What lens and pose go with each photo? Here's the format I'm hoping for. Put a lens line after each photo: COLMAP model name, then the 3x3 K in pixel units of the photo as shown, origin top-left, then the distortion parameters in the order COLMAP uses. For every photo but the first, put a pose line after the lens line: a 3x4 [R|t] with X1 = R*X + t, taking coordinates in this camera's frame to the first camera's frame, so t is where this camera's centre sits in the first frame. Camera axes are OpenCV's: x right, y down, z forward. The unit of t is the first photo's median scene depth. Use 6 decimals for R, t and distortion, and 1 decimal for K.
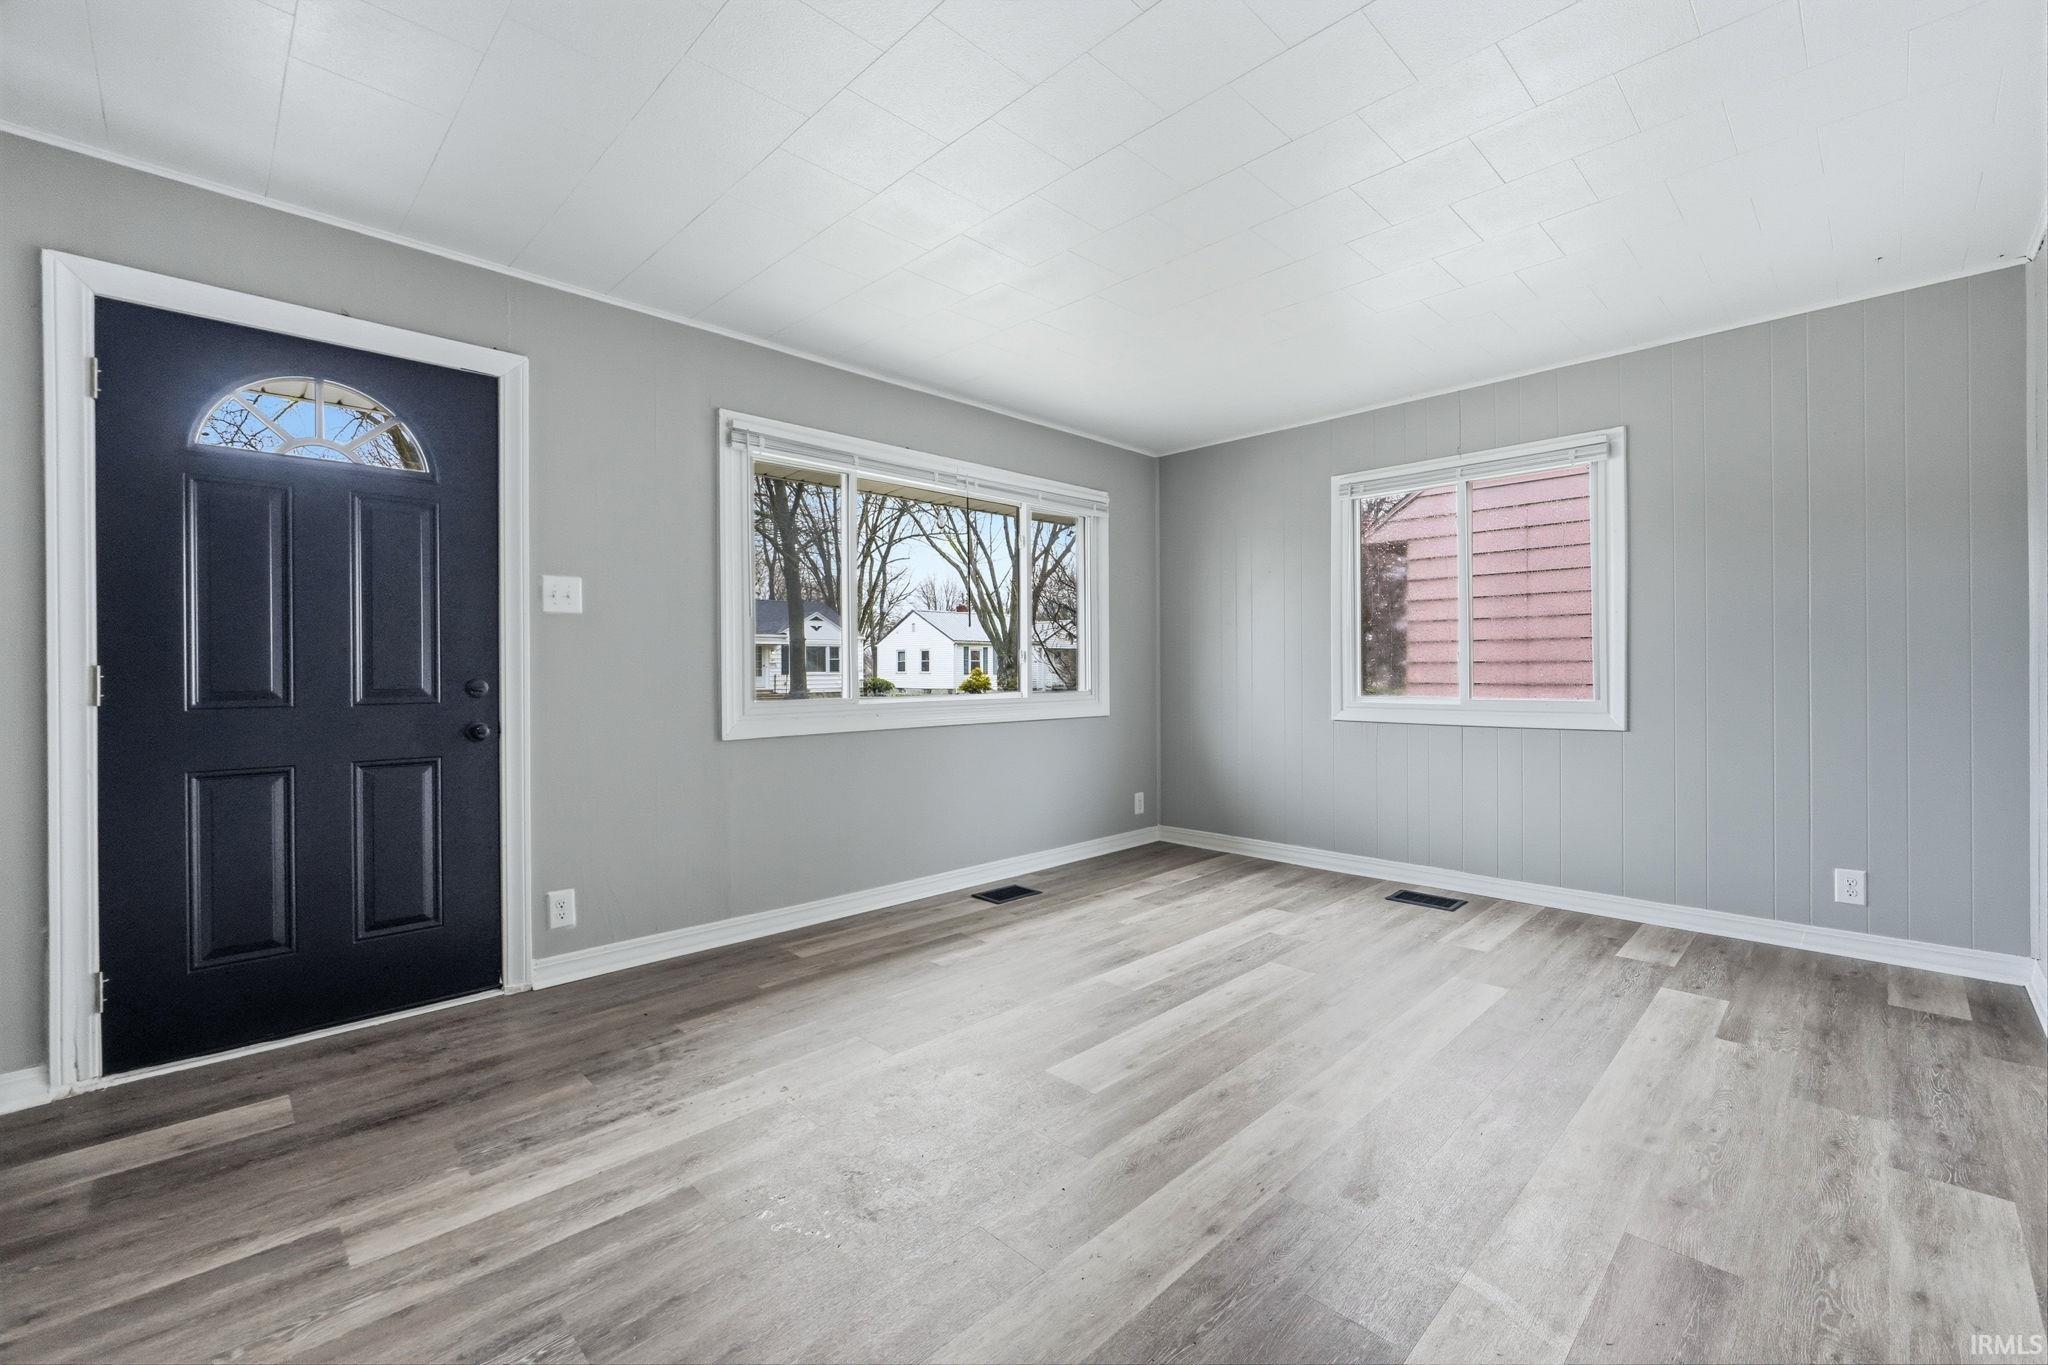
lens RADIAL K [[848.6, 0, 1026.2], [0, 848.6, 675.1], [0, 0, 1]] dist [-0.000776, 0.000578]
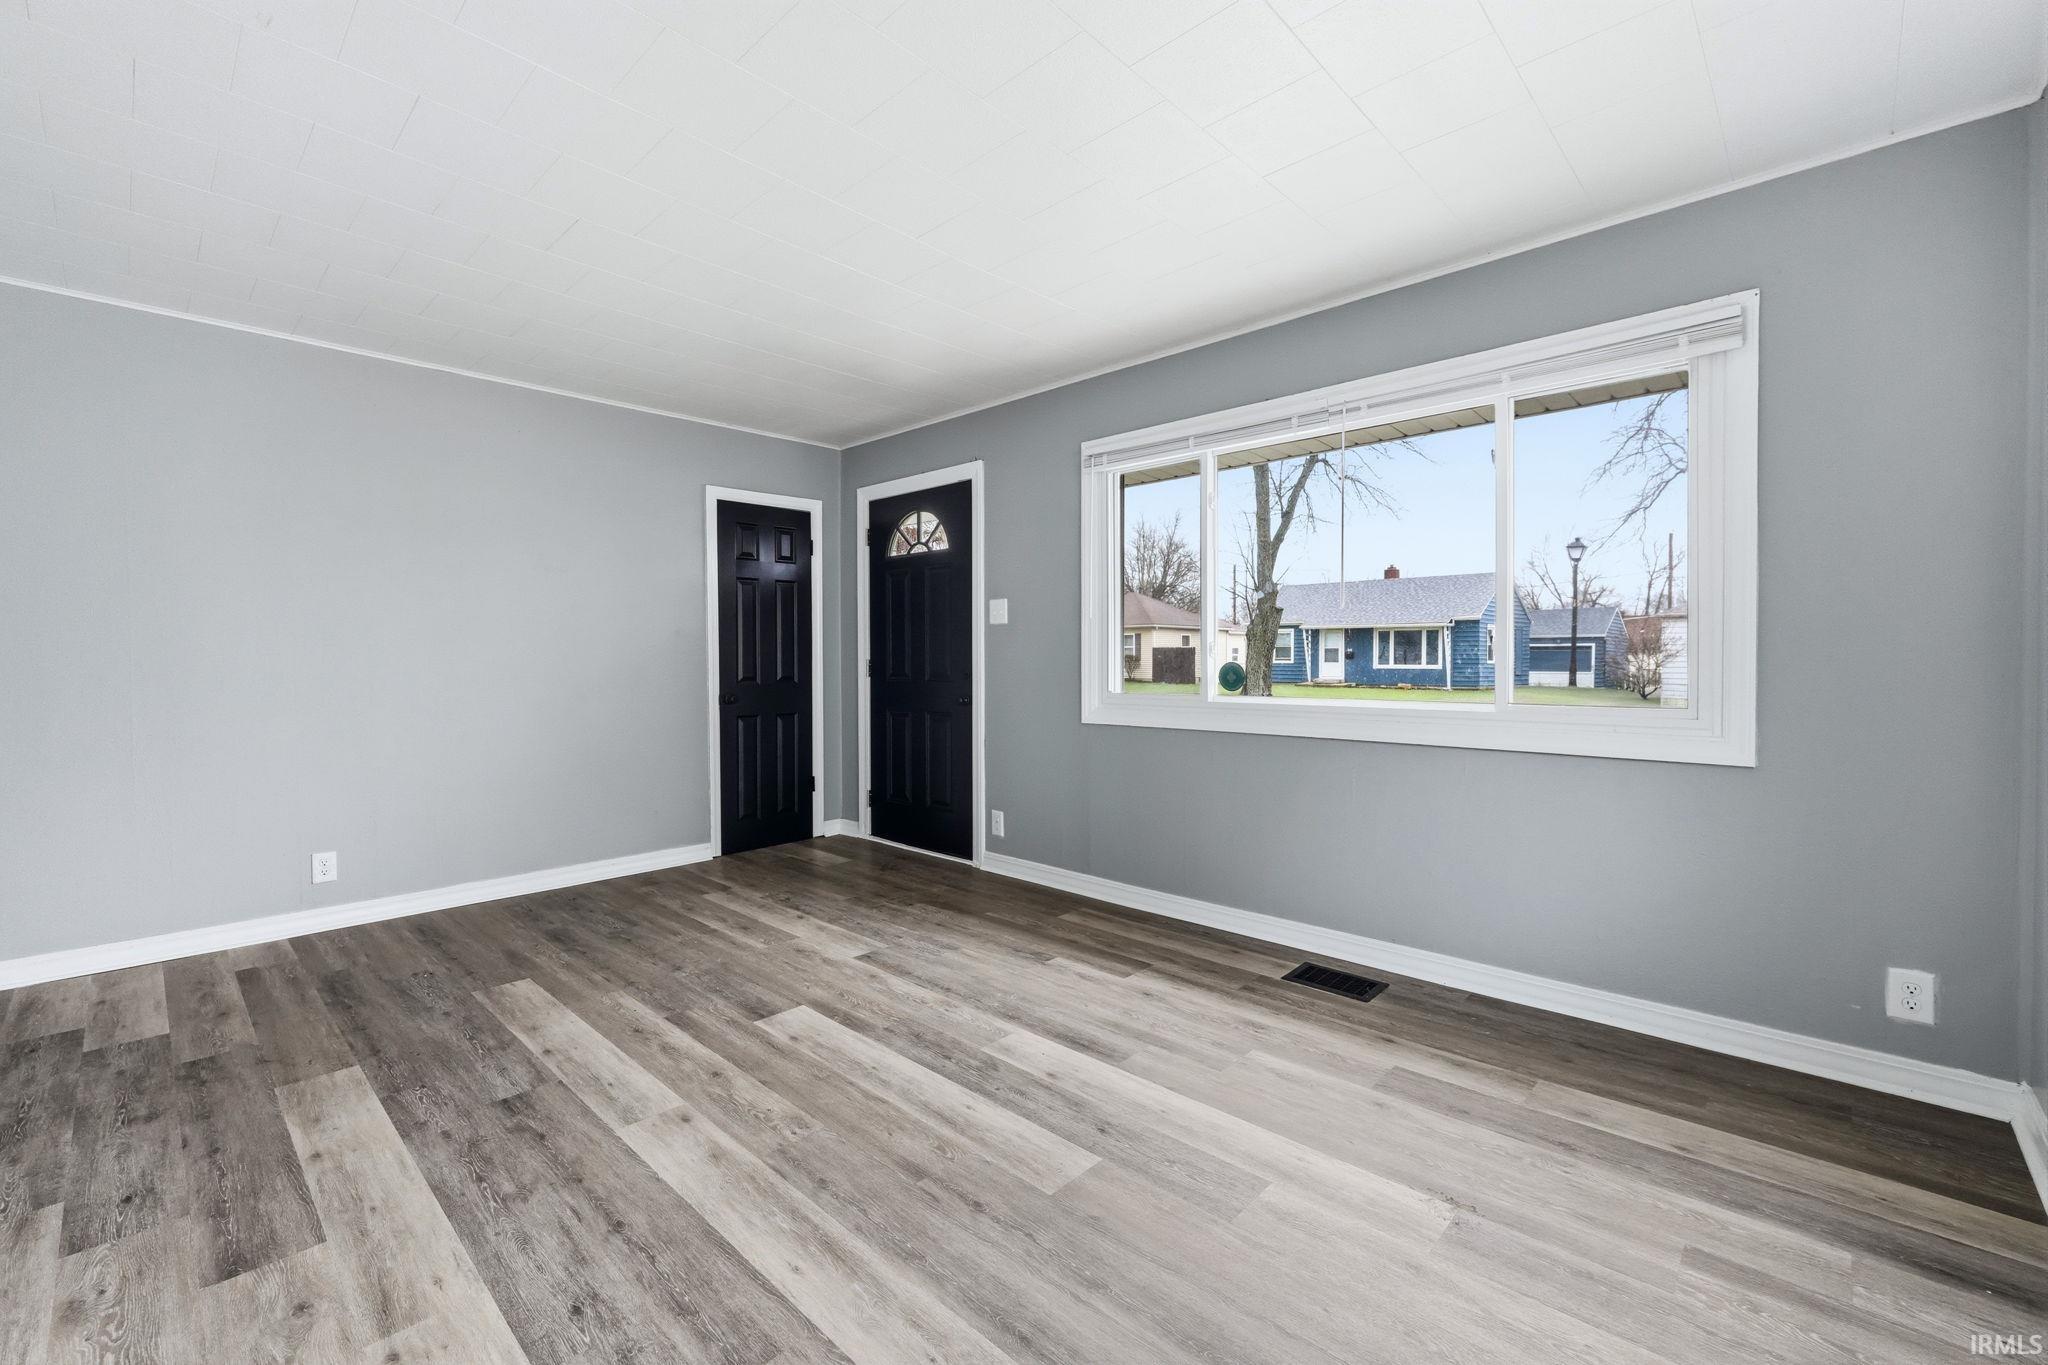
lens RADIAL K [[872.0, 0, 1021.2], [0, 872.0, 665.0], [0, 0, 1]] dist [-0.001561, 0.000490]
pose [[0.017663, 0.011229, -0.999781, 0.869434], [-0.004871, 0.999926, 0.011144, -0.017145], [0.999832, 0.004673, 0.017717, 0.899045]]
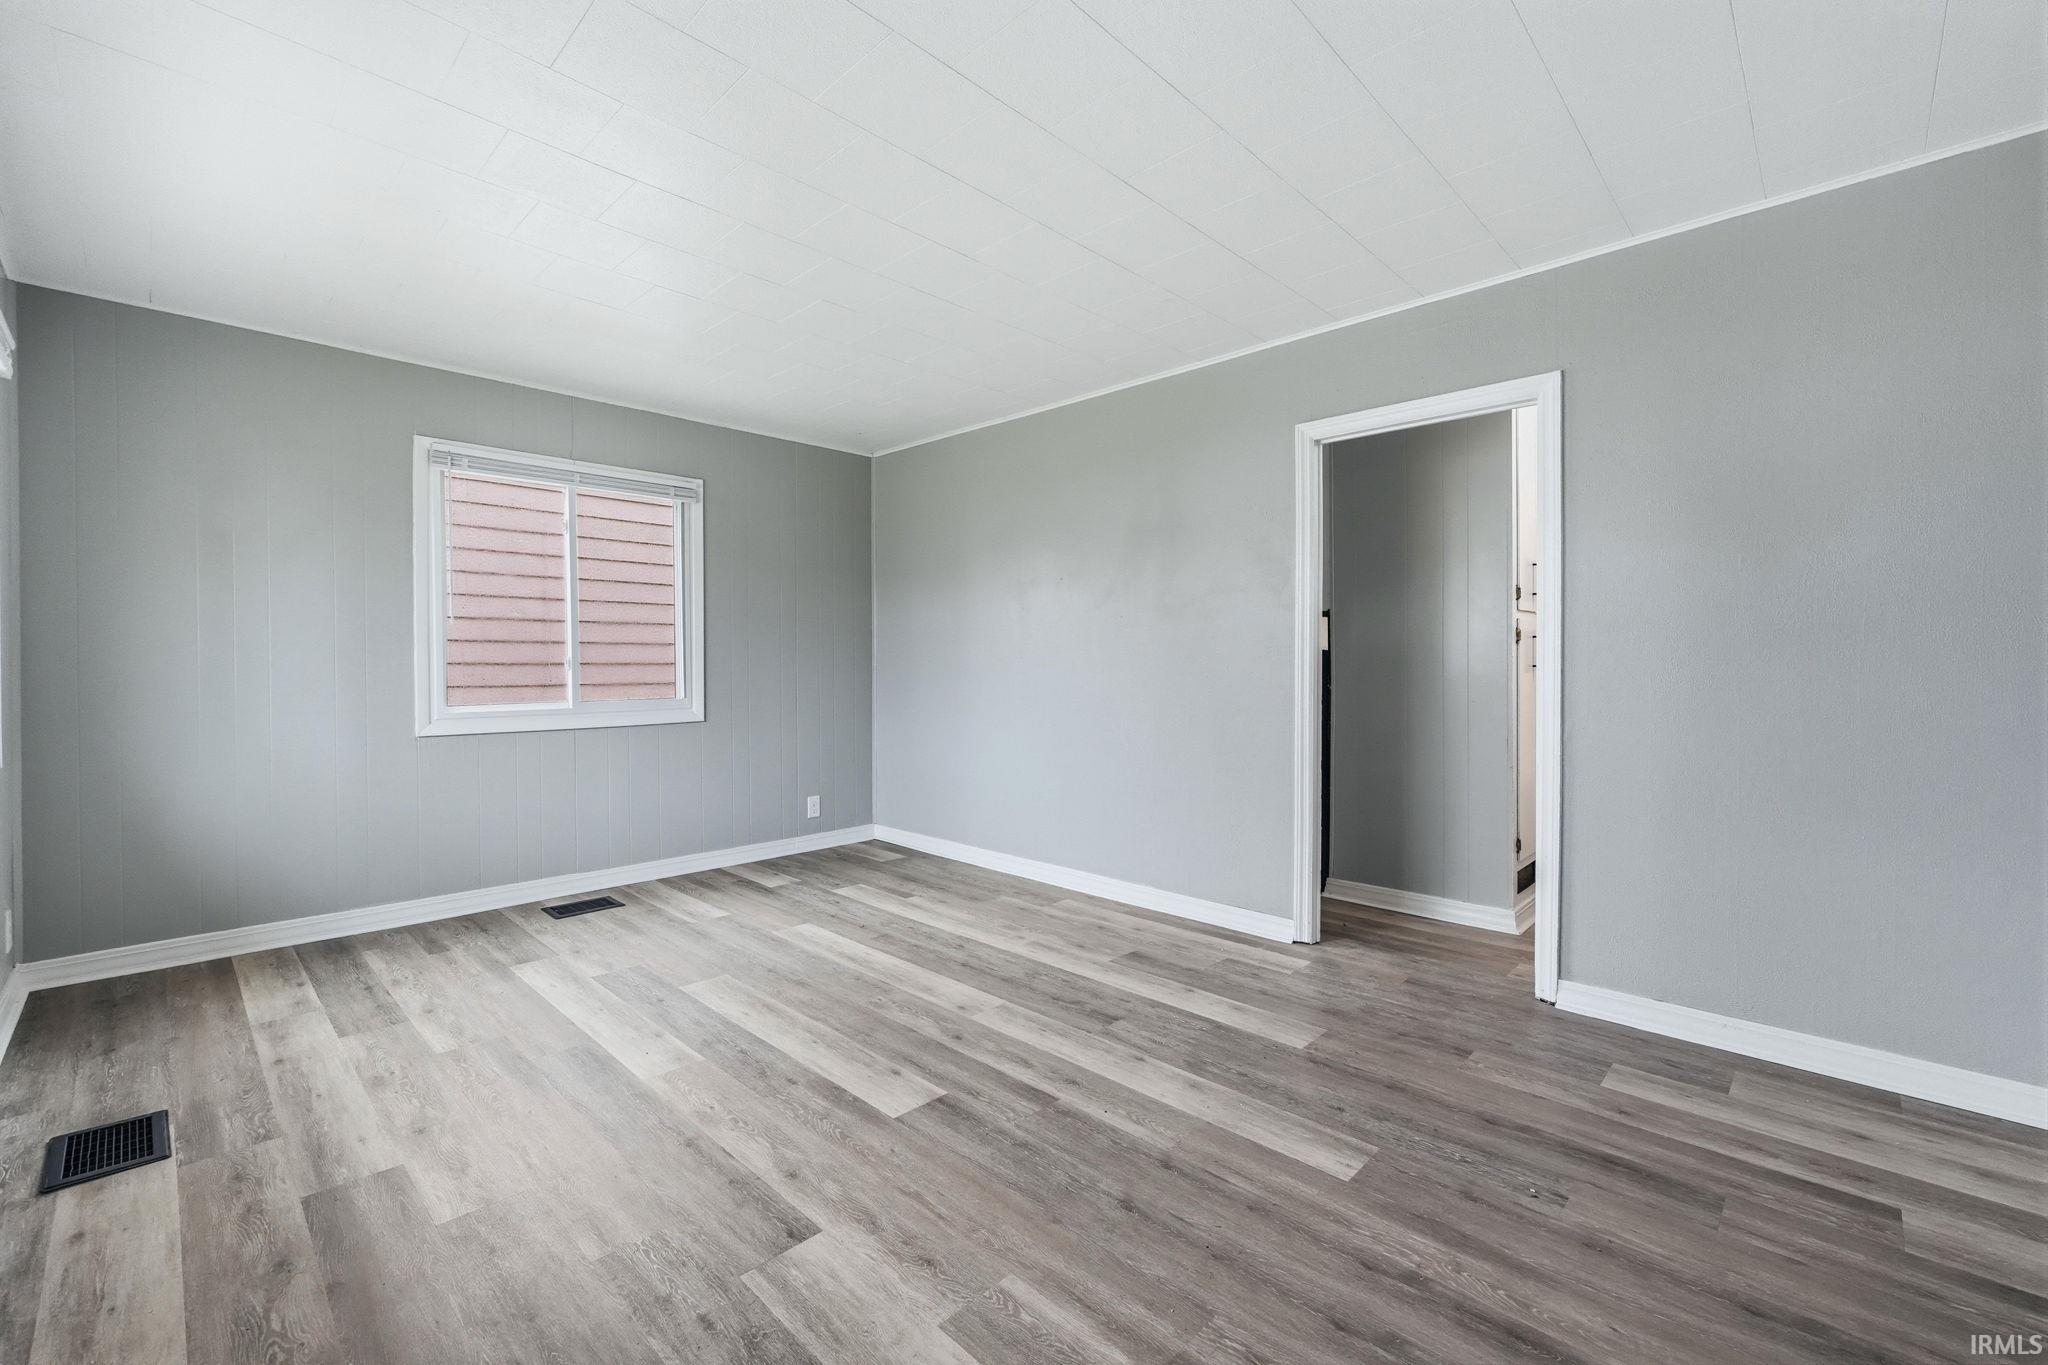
lens RADIAL K [[844.2, 0, 1022.0], [0, 844.2, 673.3], [0, 0, 1]] dist [-0.002409, 0.000003]
pose [[-0.014115, -0.006107, 0.999882, -0.620294], [0.005823, 0.999964, 0.006190, -0.010257], [-0.999883, 0.005910, -0.014079, 0.612442]]
